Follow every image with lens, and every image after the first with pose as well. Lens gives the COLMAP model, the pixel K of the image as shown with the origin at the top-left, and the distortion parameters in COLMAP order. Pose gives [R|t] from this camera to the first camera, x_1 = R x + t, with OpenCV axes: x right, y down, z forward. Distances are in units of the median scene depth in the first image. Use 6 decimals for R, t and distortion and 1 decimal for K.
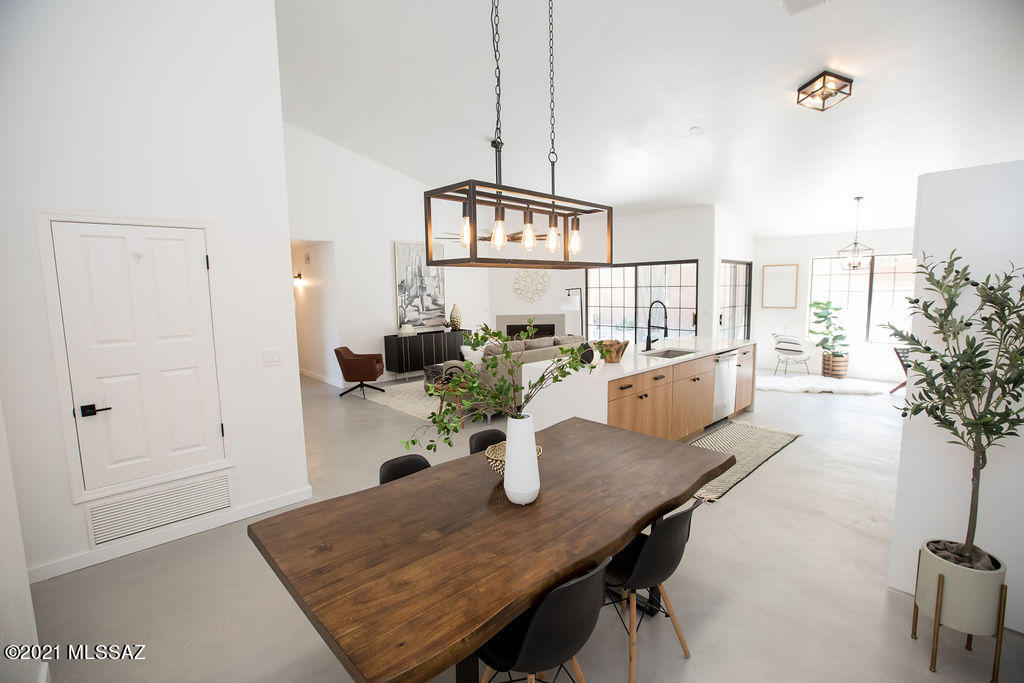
lens RADIAL K [[467.0, 0, 509.1], [0, 467.0, 340.3], [0, 0, 1]] dist [-0.057584, 0.022721]
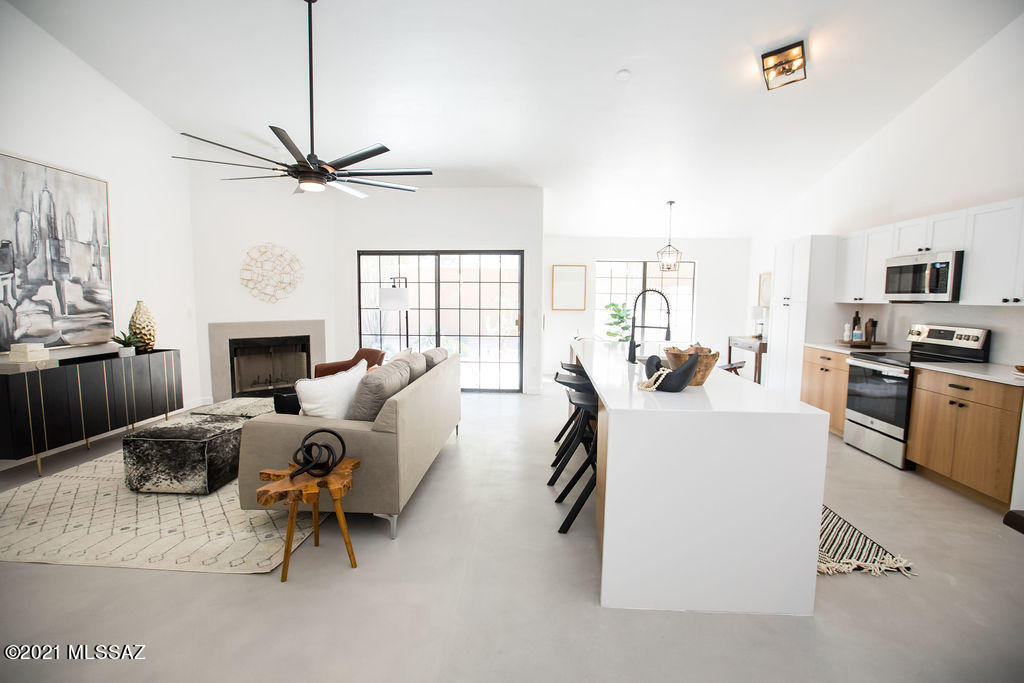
lens RADIAL K [[474.6, 0, 512.0], [0, 474.6, 341.5], [0, 0, 1]] dist [-0.041763, 0.014645]
pose [[0.721876, -0.037893, 0.690984, -0.203458], [0.054345, 0.998520, -0.002017, -0.010750], [-0.689885, 0.039008, 0.722867, 0.400050]]
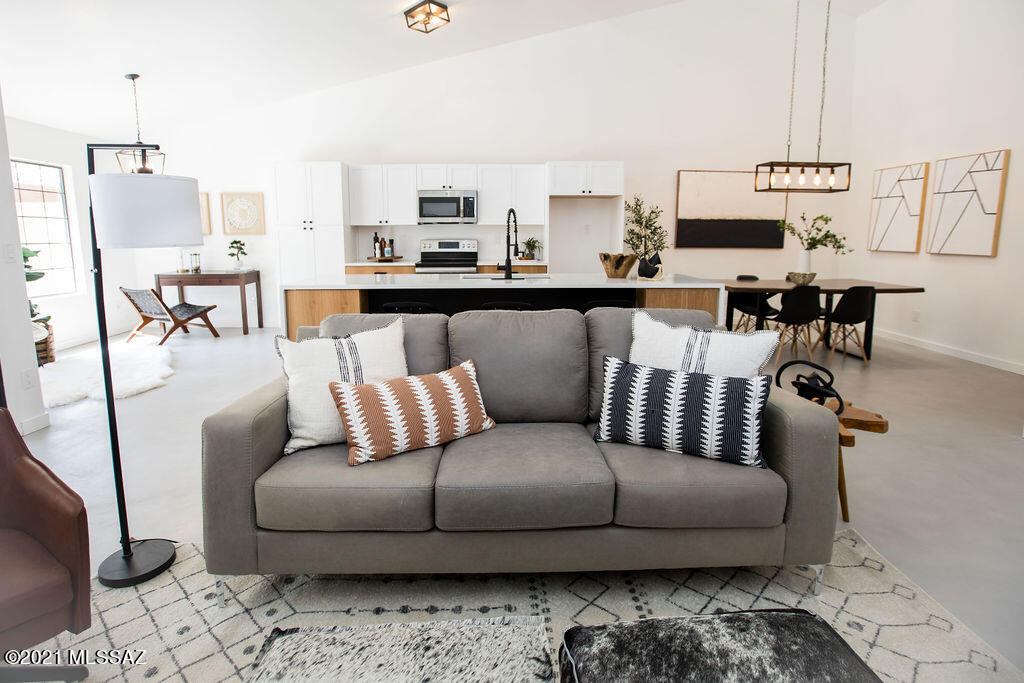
lens RADIAL K [[509.5, 0, 509.3], [0, 509.5, 307.6], [0, 0, 1]] dist [-0.052038, 0.023229]
pose [[-0.756845, -0.076458, 0.649107, -0.140071], [0.089553, 0.971637, 0.218865, -0.070600], [-0.647430, 0.223776, -0.728532, 1.031374]]
